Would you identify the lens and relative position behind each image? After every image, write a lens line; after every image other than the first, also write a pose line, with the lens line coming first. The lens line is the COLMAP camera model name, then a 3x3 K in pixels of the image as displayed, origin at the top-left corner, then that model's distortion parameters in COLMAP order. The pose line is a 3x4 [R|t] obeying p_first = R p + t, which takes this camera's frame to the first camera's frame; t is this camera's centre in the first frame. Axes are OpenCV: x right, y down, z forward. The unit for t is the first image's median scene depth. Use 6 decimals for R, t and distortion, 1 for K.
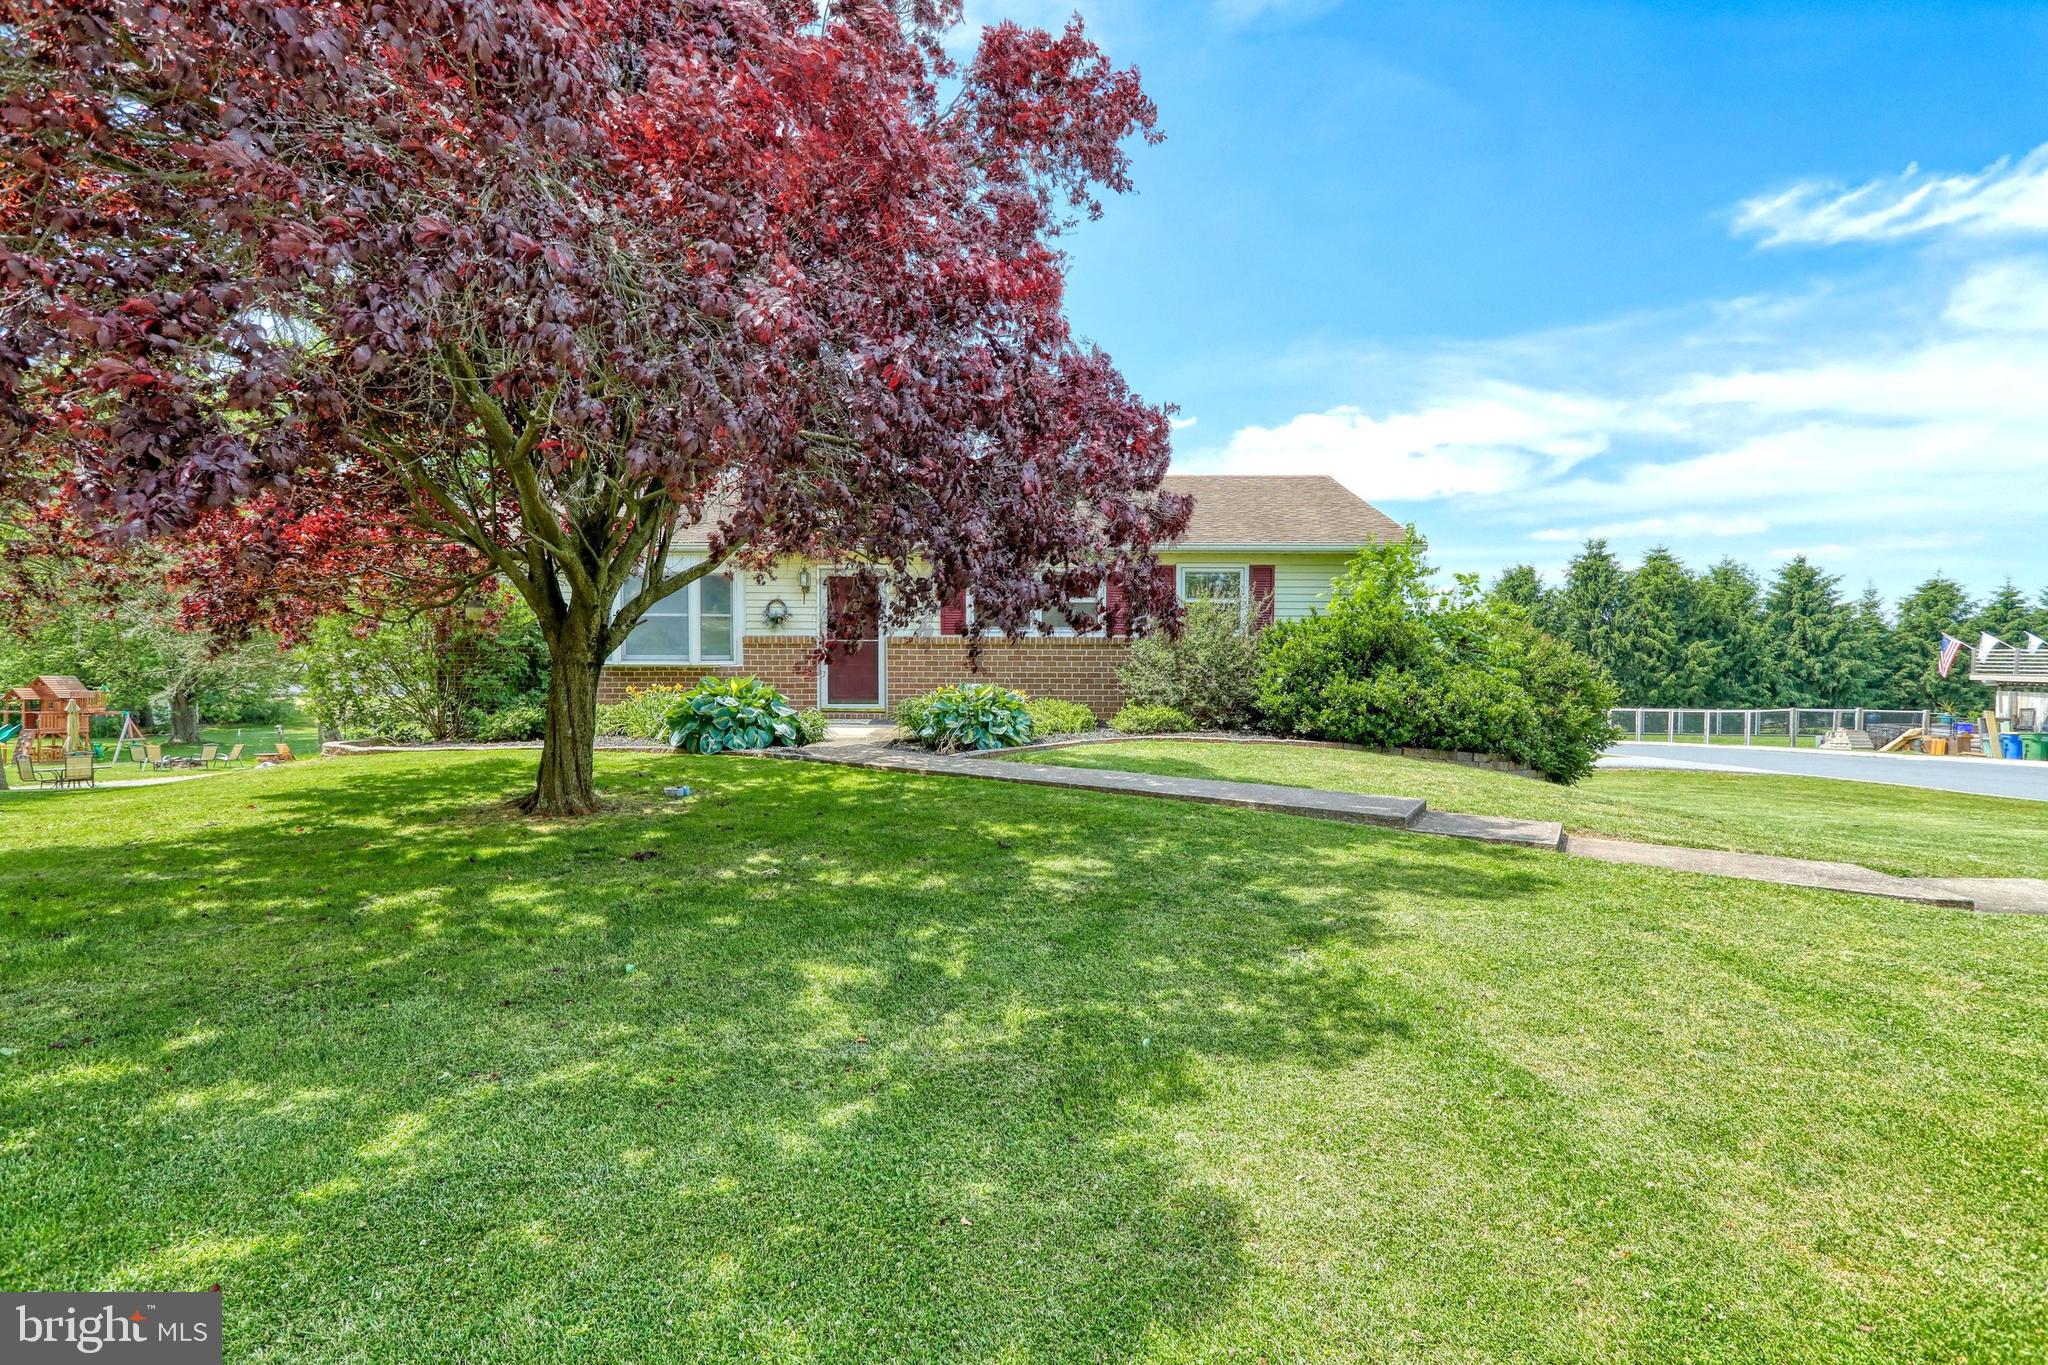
lens RADIAL K [[989.2, 0, 1032.6], [0, 989.2, 691.9], [0, 0, 1]] dist [-0.000781, 0.002331]
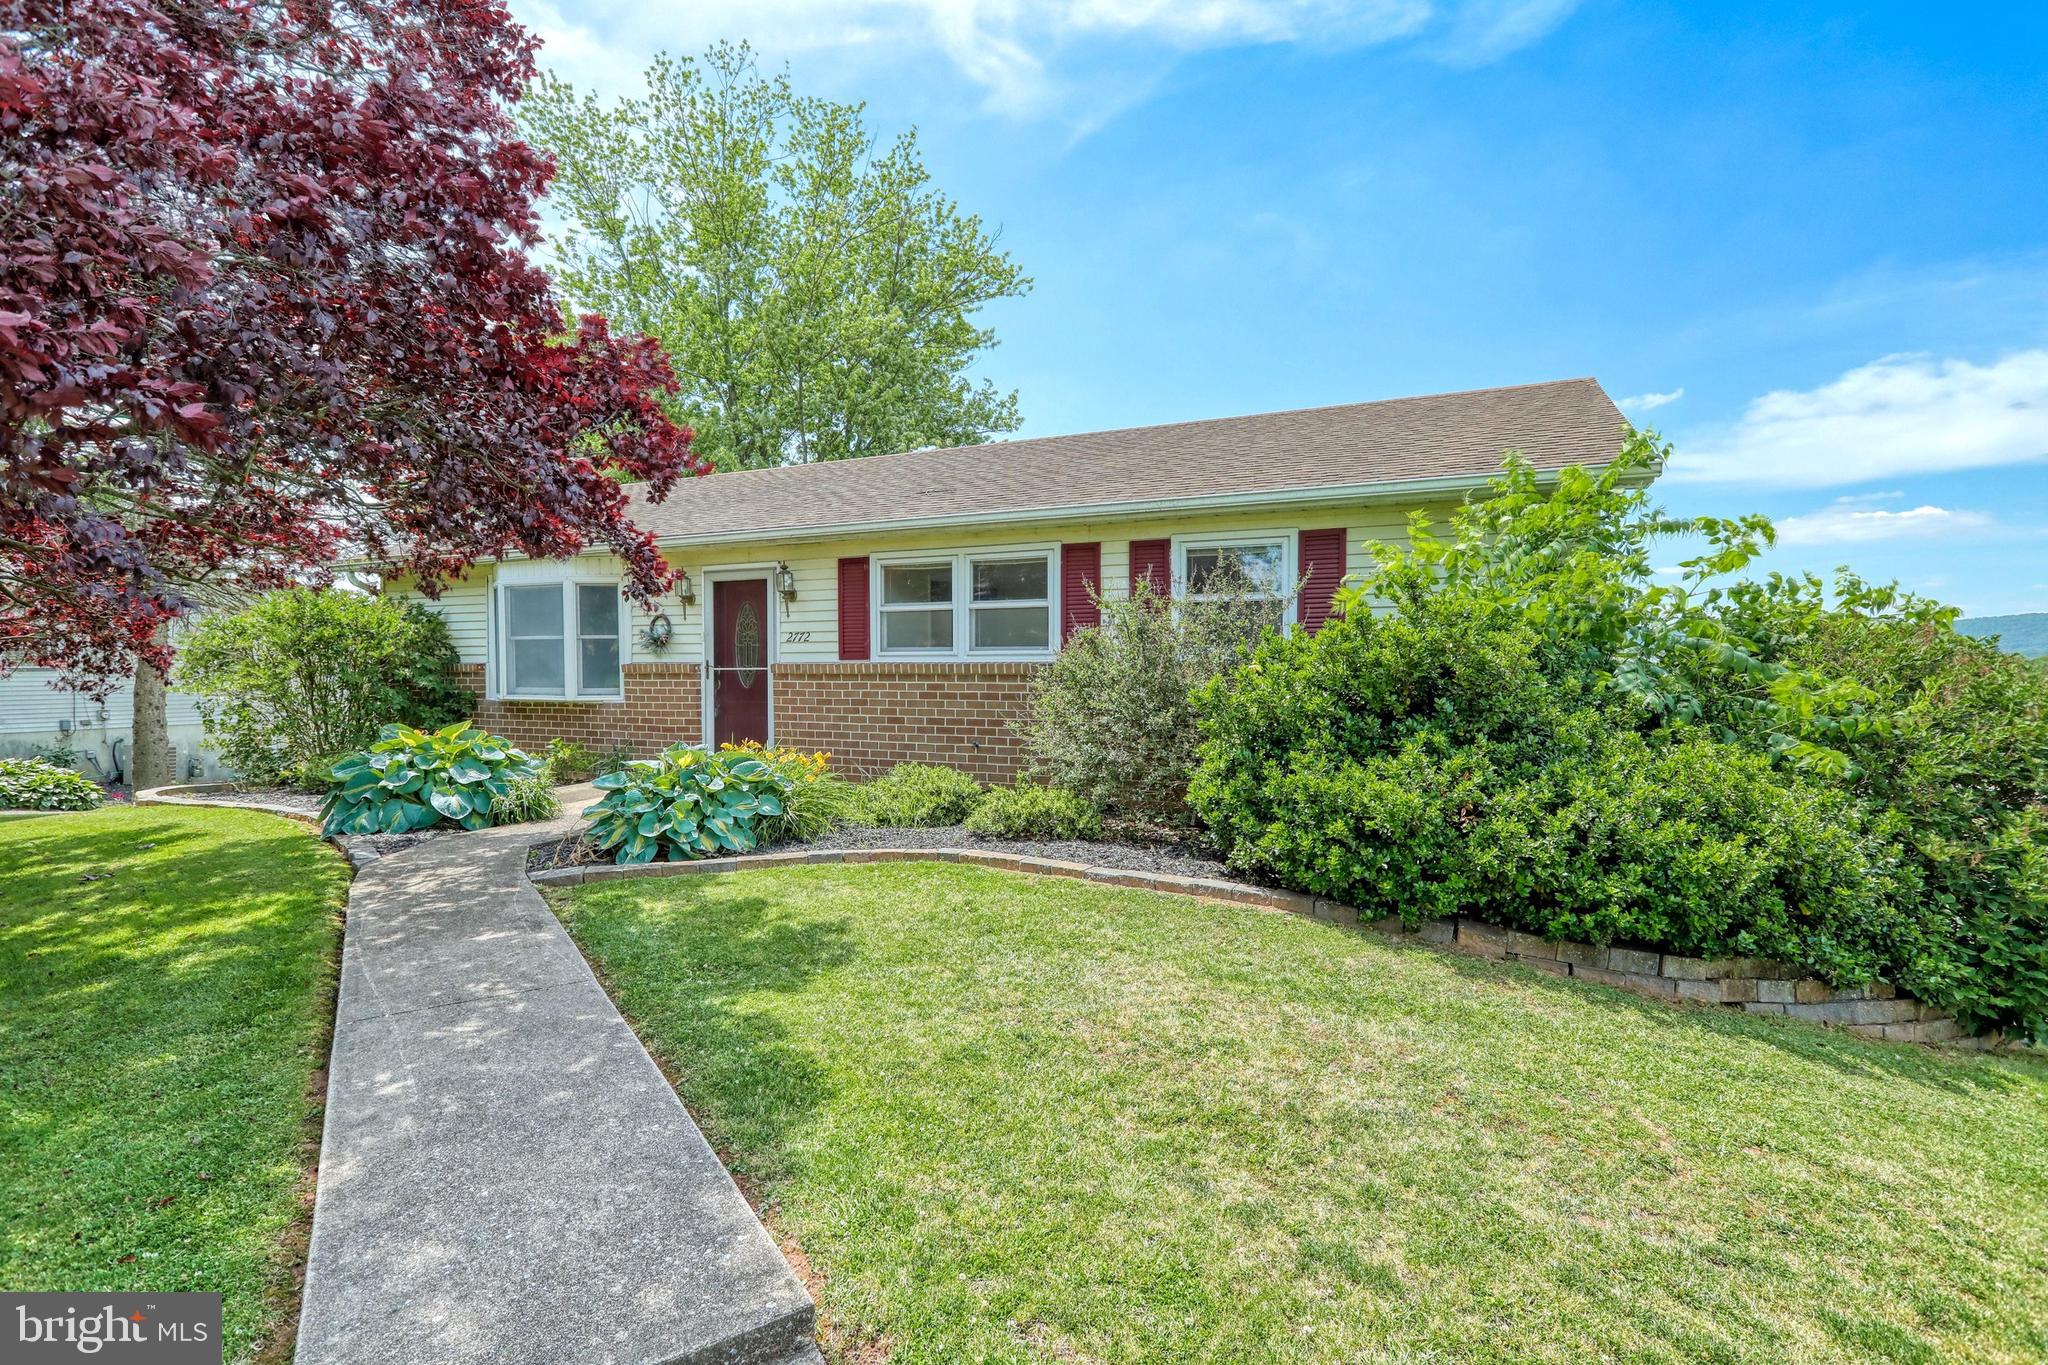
lens RADIAL K [[989.2, 0, 1022.0], [0, 989.2, 683.3], [0, 0, 1]] dist [-0.000781, 0.002331]
pose [[0.907700, 0.003993, -0.419600, 0.311180], [-0.014326, 0.999667, -0.021478, -0.028891], [0.419375, 0.025506, 0.907455, 0.436556]]
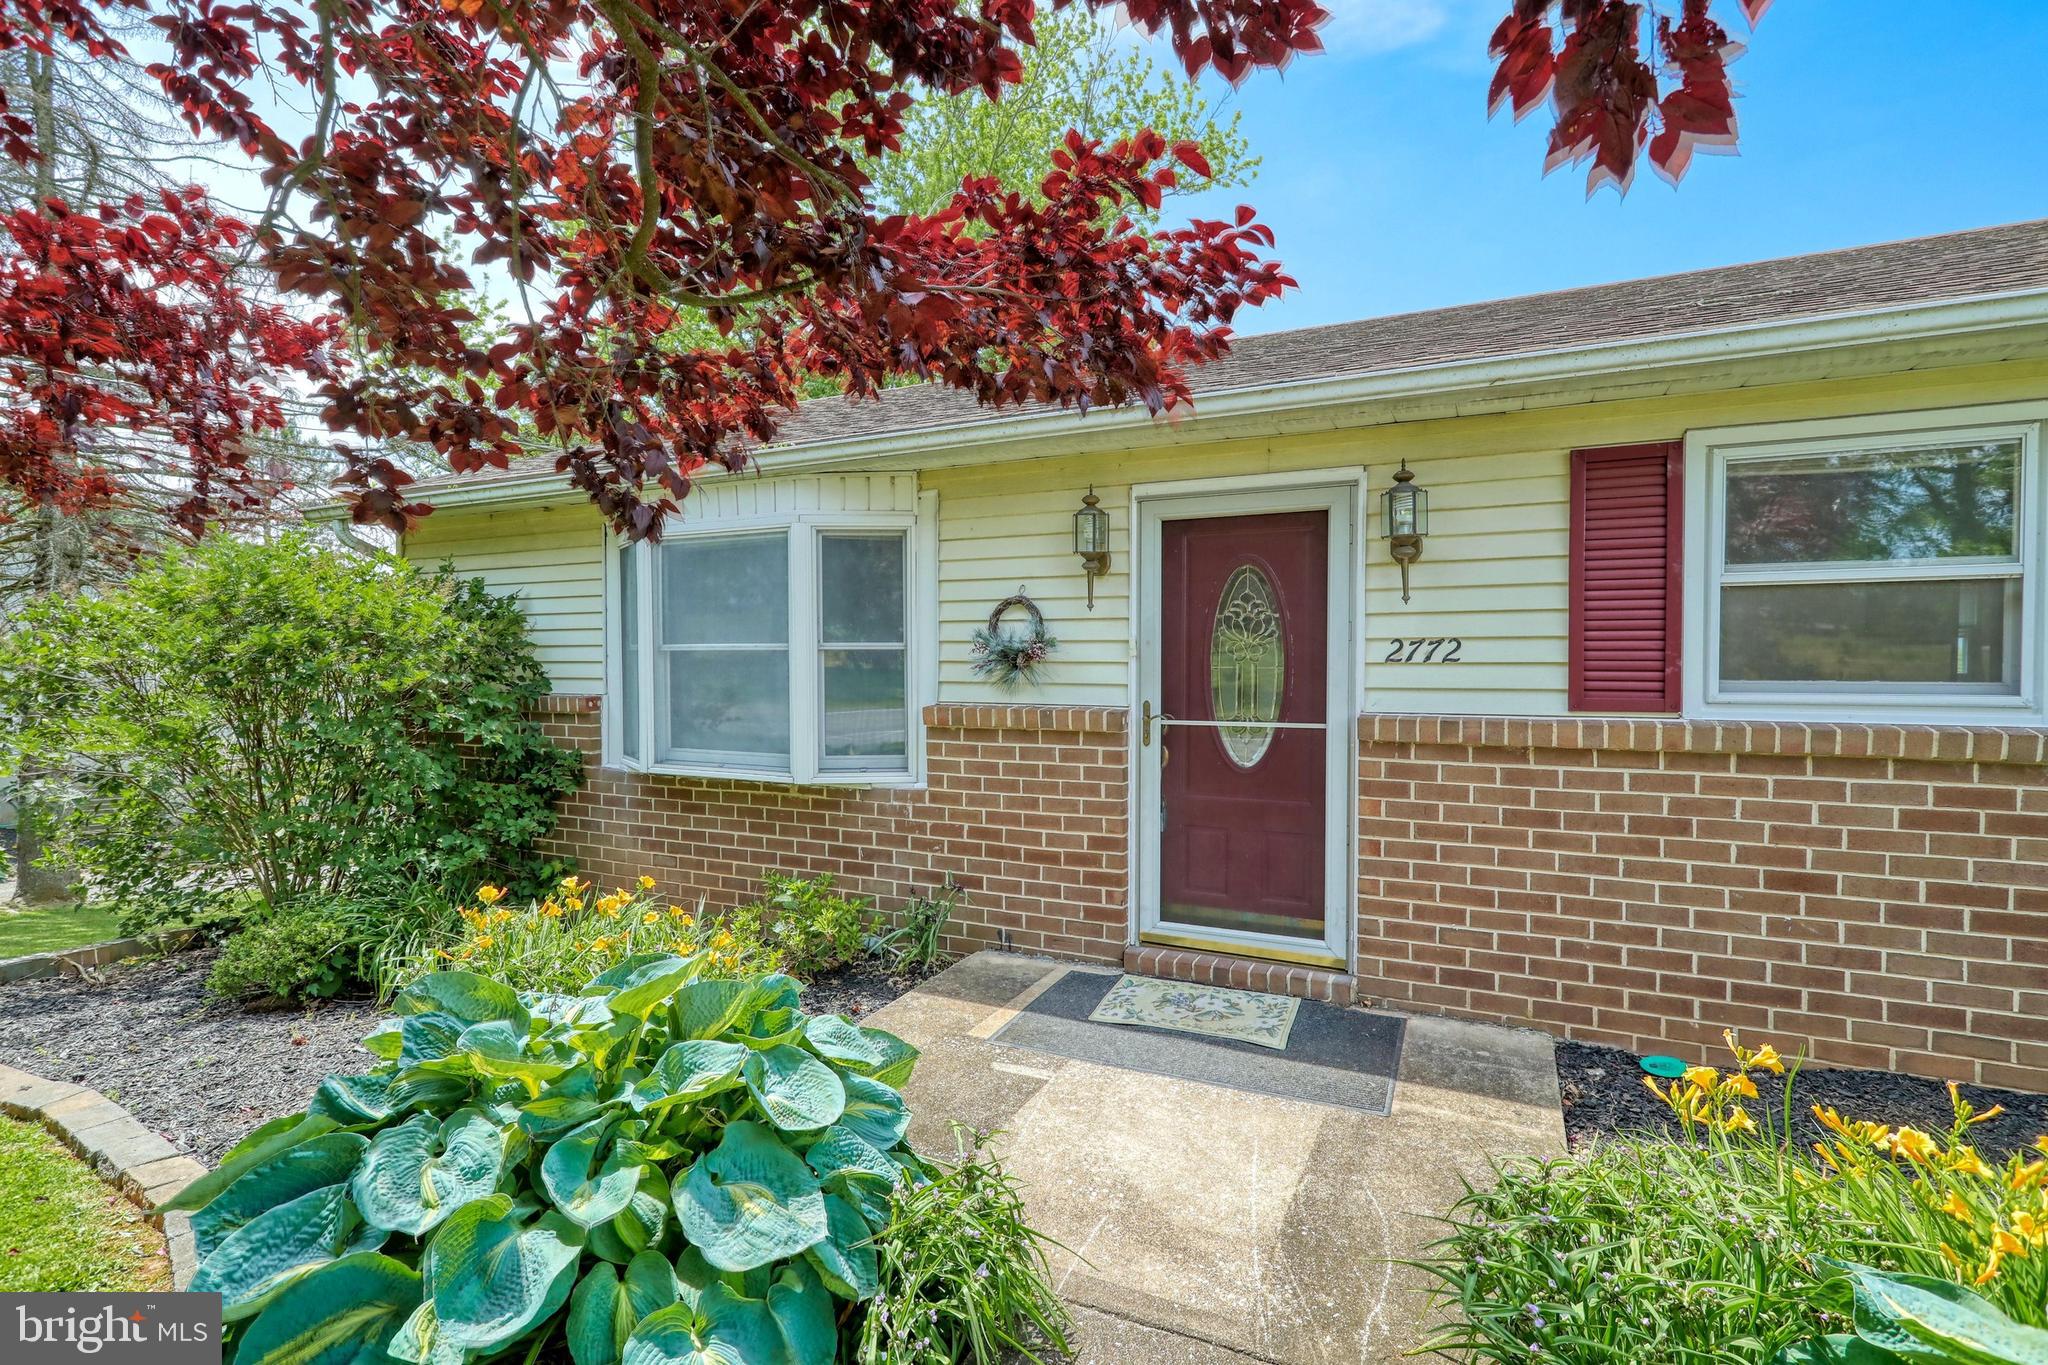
lens RADIAL K [[989.2, 0, 1026.0], [0, 989.2, 666.5], [0, 0, 1]] dist [-0.000781, 0.002331]
pose [[0.903314, -0.001353, -0.428977, -0.111123], [-0.017360, 0.999061, -0.039706, -0.056832], [0.428628, 0.043314, 0.902442, 0.702011]]
